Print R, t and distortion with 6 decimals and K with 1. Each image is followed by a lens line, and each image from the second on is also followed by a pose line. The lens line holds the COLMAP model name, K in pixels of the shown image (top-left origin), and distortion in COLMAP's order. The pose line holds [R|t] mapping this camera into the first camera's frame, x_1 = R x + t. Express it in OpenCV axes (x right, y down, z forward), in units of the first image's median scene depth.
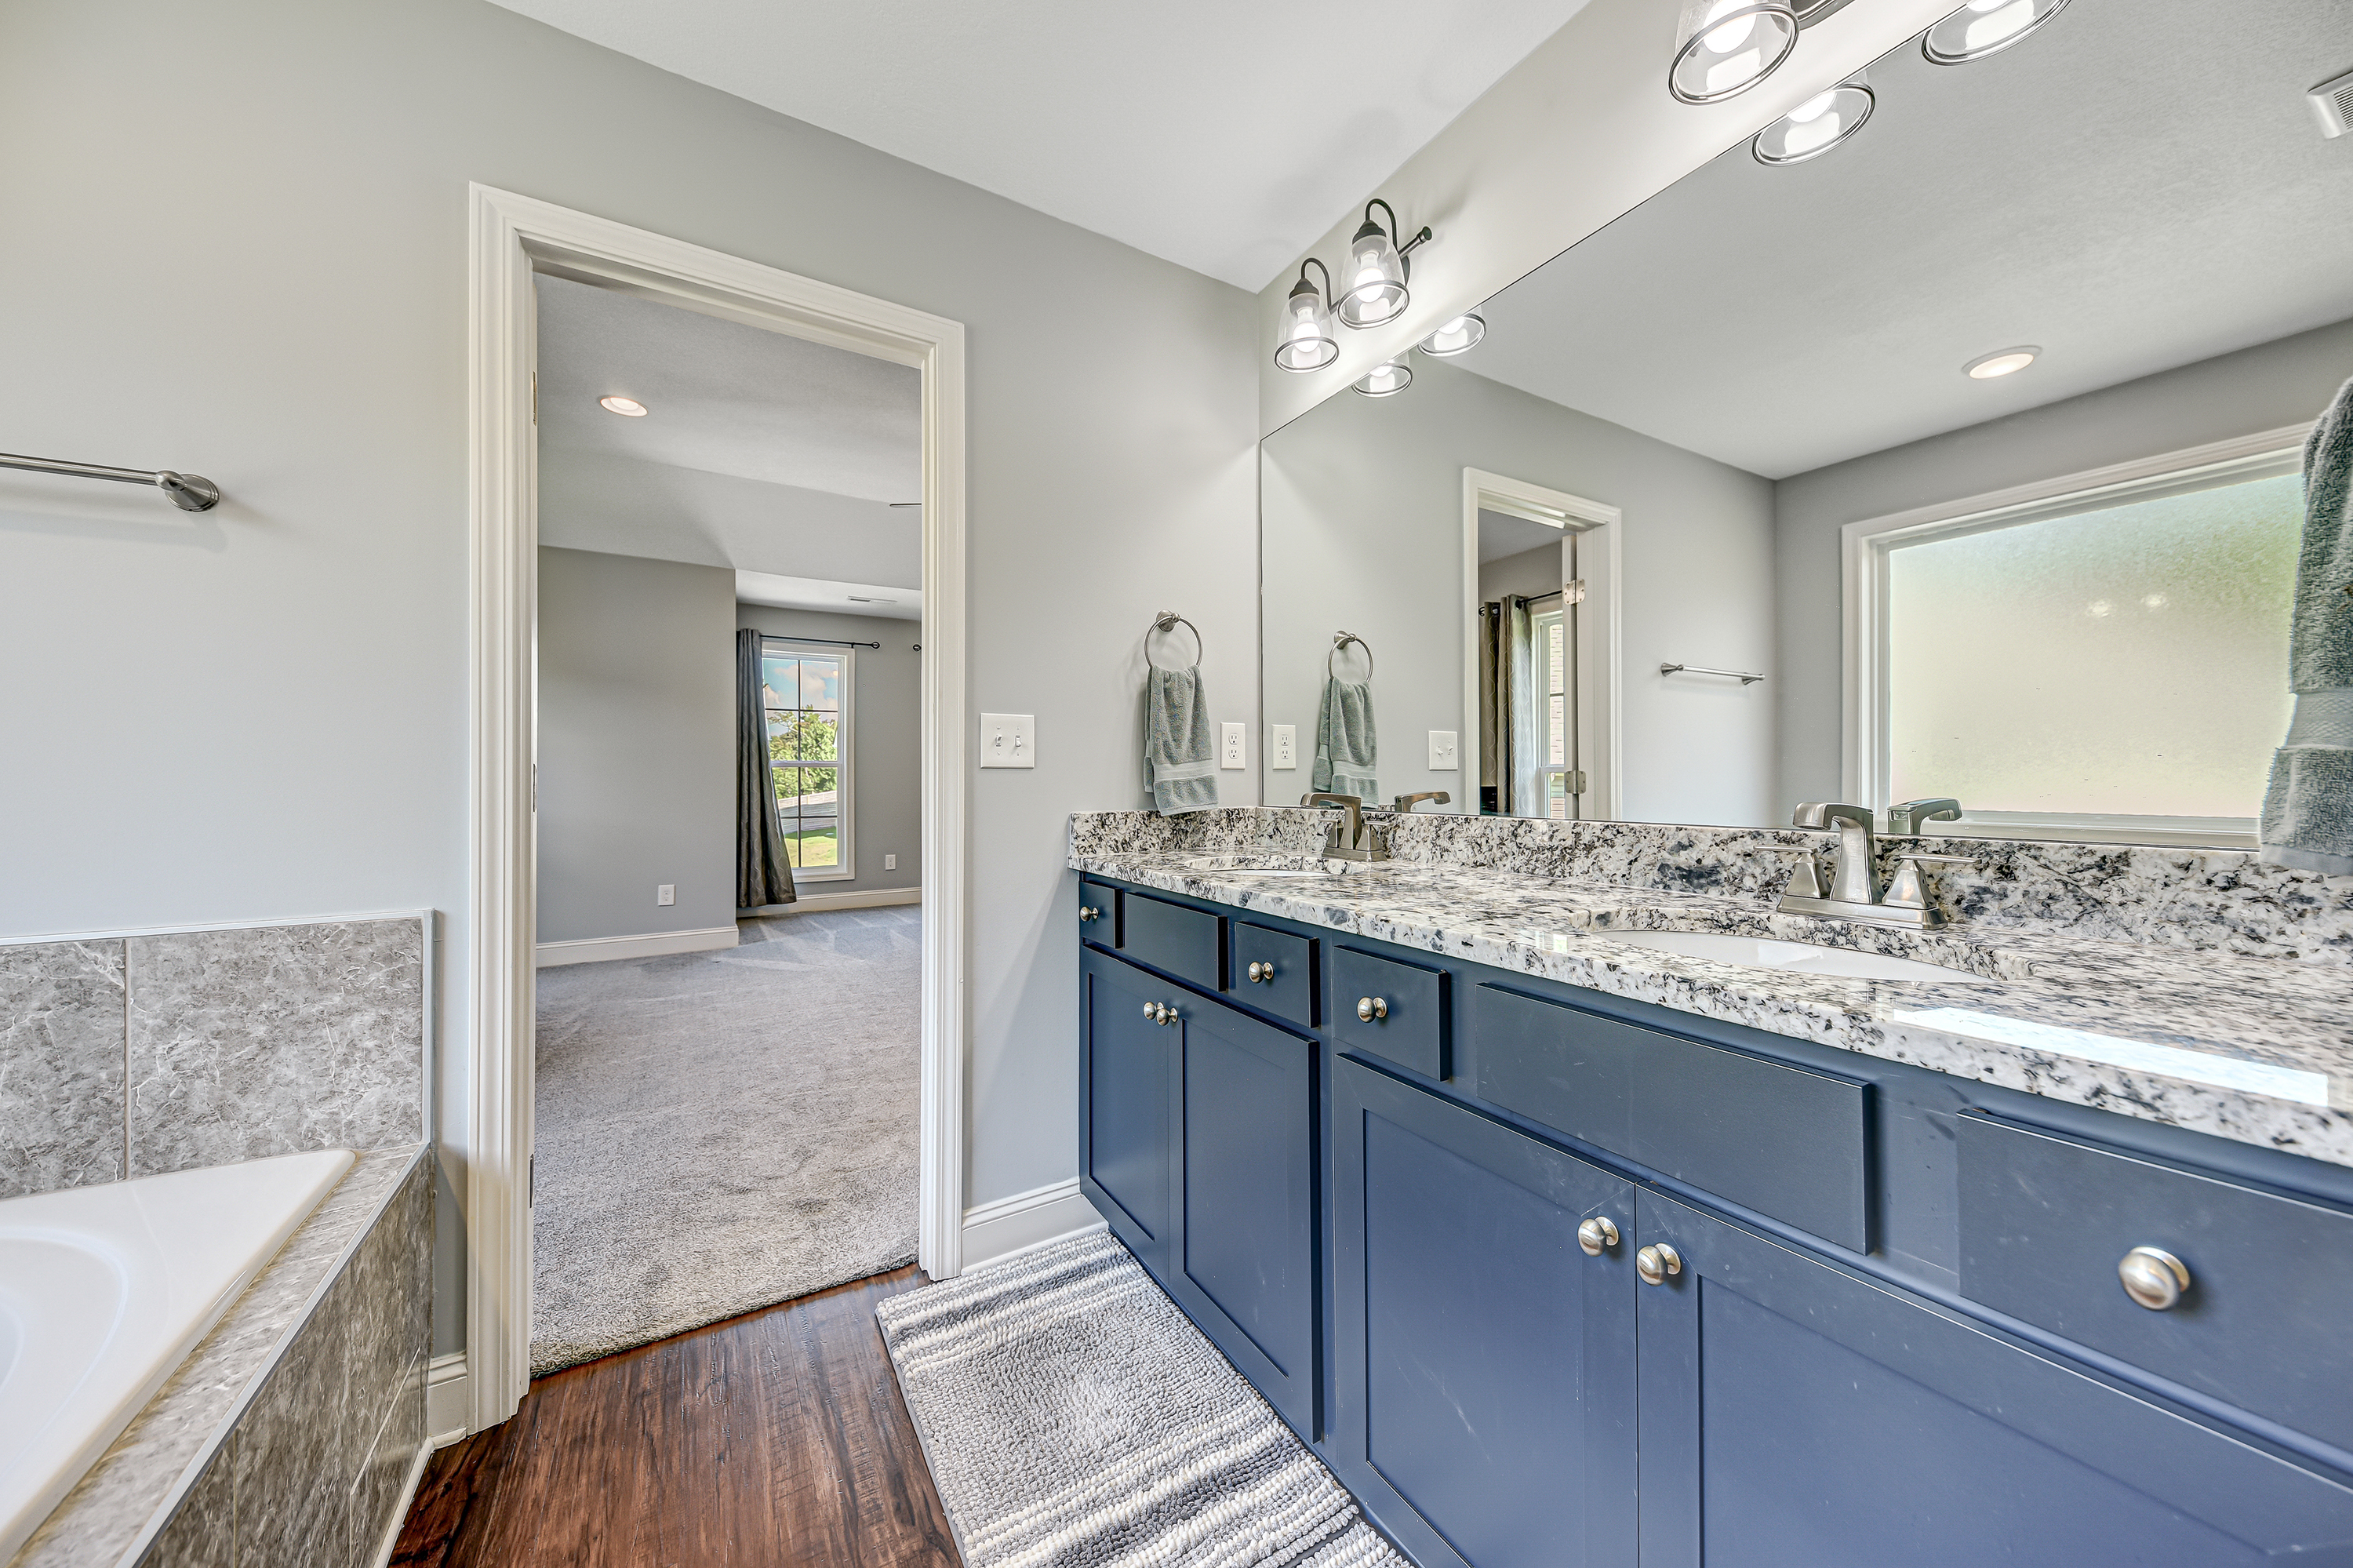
lens RADIAL K [[812.7, 0, 1182.2], [0, 812.7, 777.0], [0, 0, 1]] dist [0.001444, 0.000163]
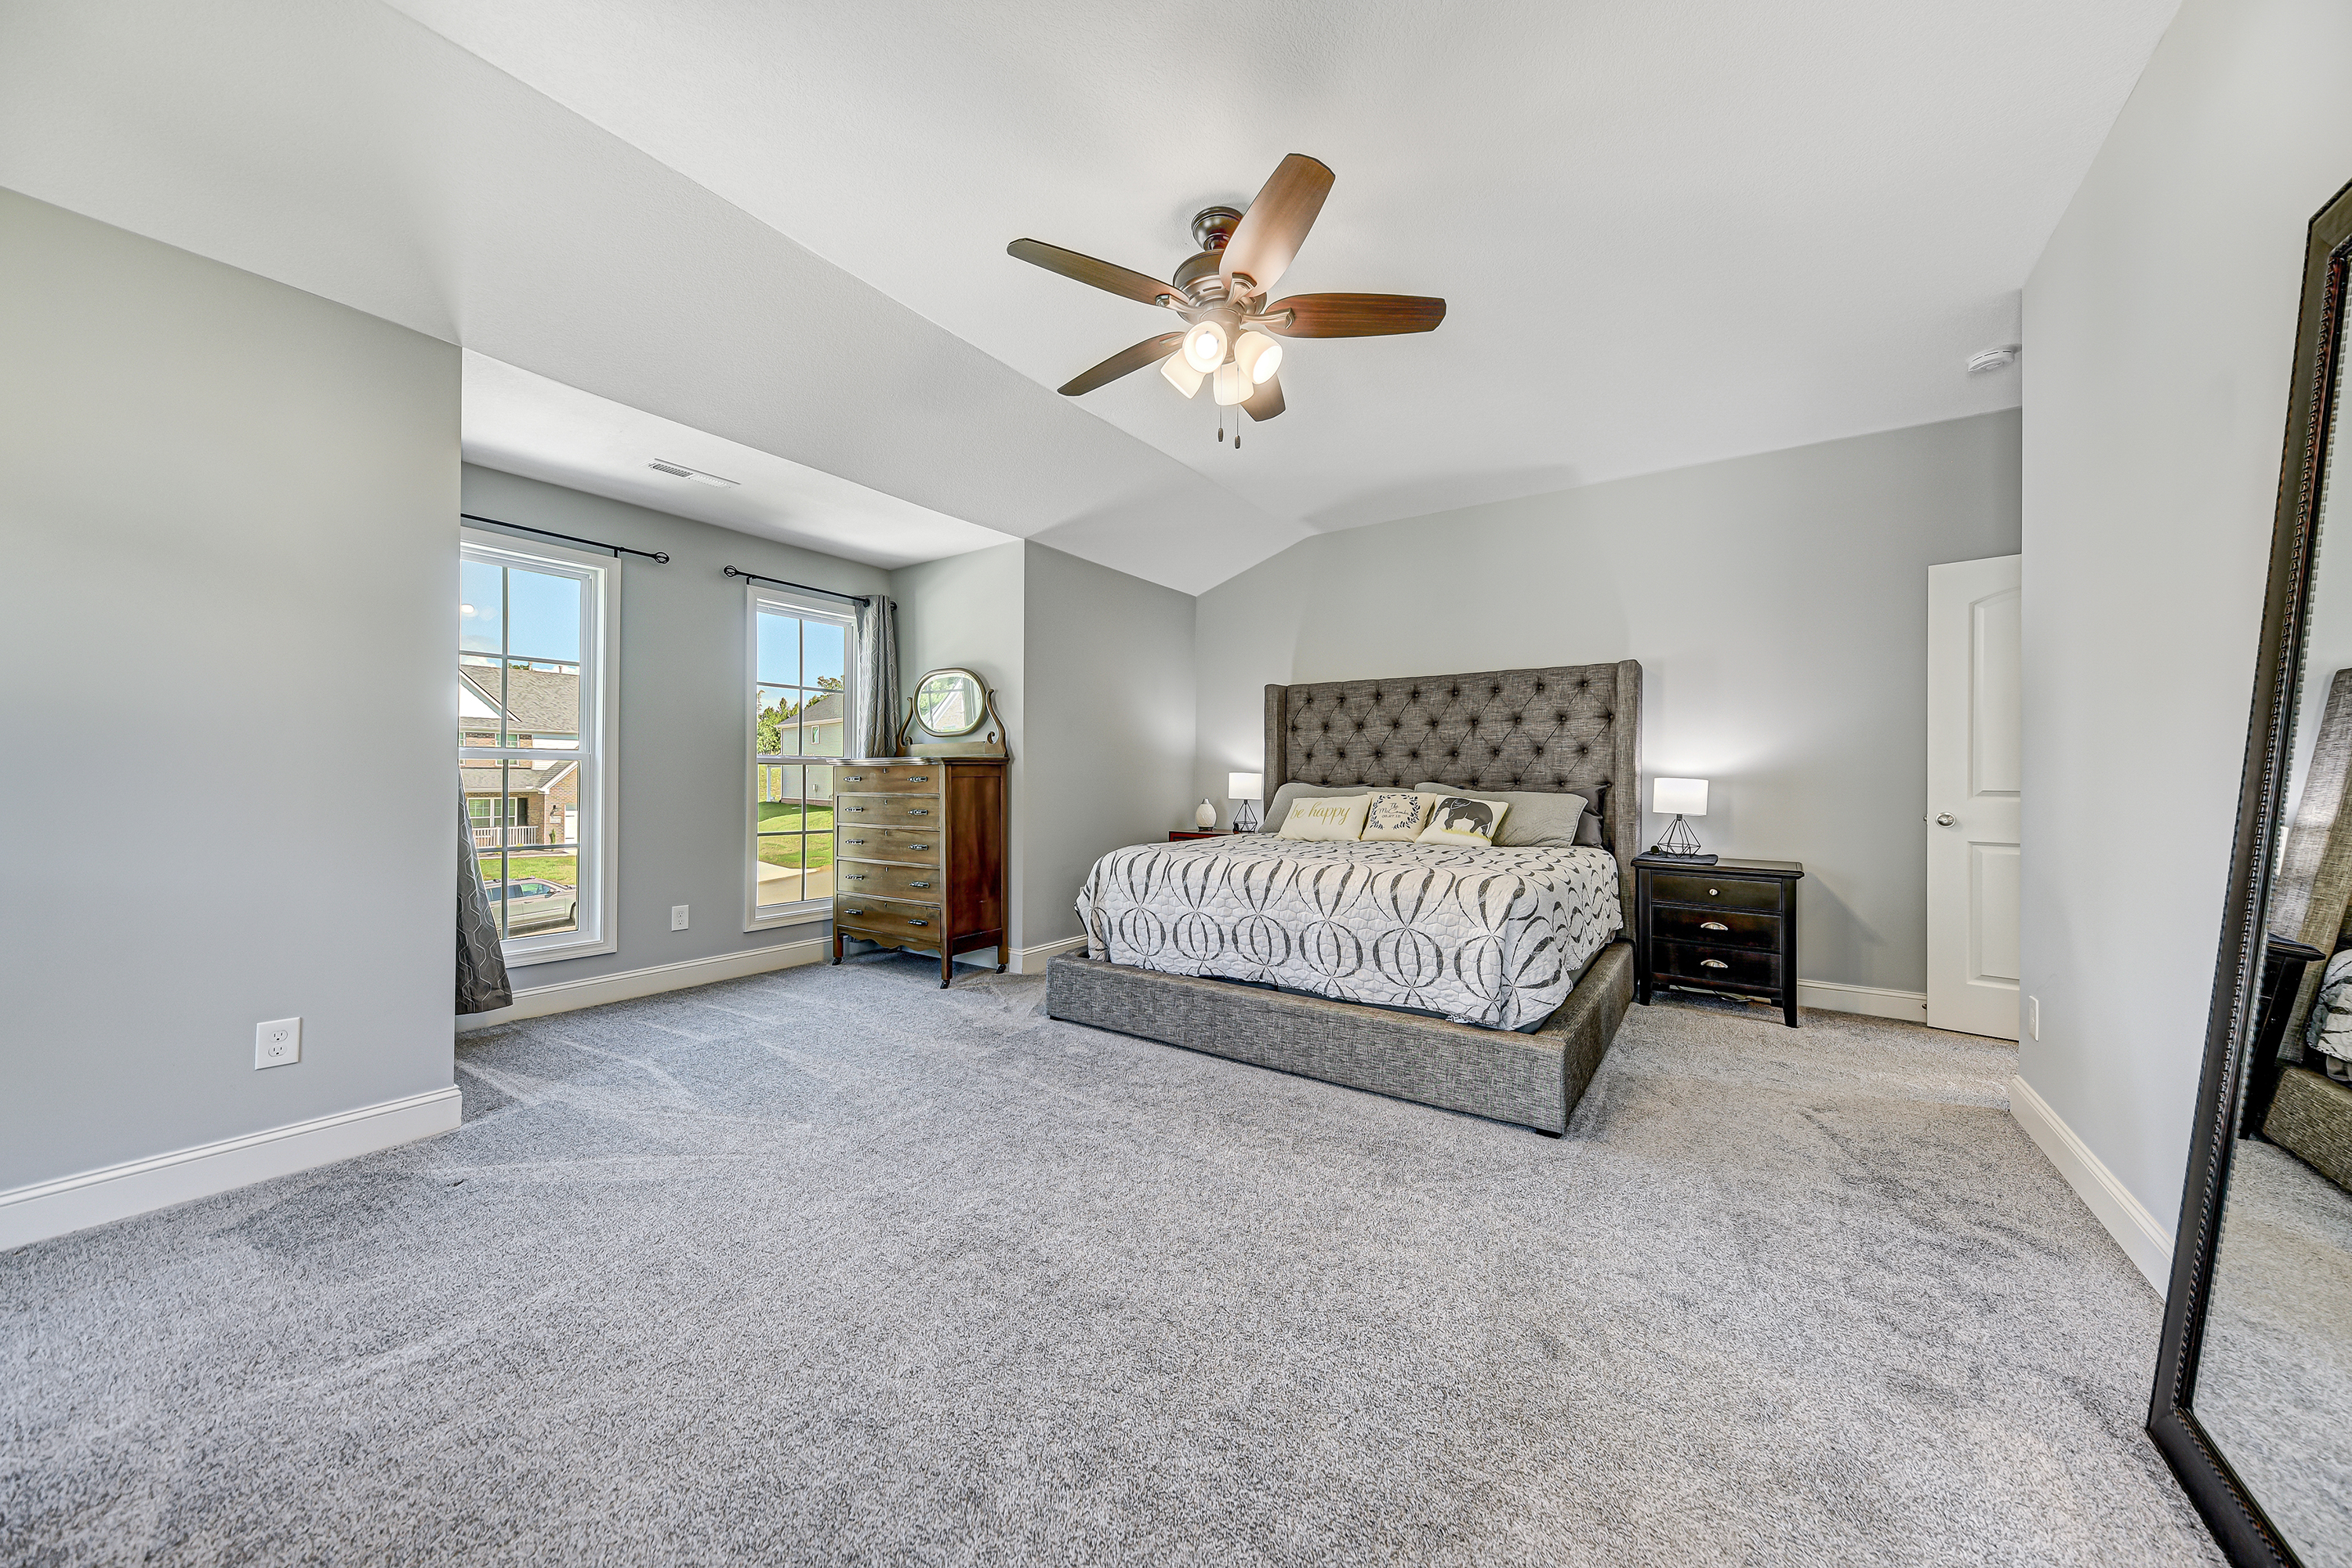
lens RADIAL K [[812.4, 0, 1171.6], [0, 812.4, 778.9], [0, 0, 1]] dist [0.001444, 0.000163]
pose [[0.910289, 0.008041, 0.413896, -0.295254], [-0.007685, 0.999967, -0.002526, -0.000463], [-0.413903, -0.000881, 0.910321, 0.312200]]
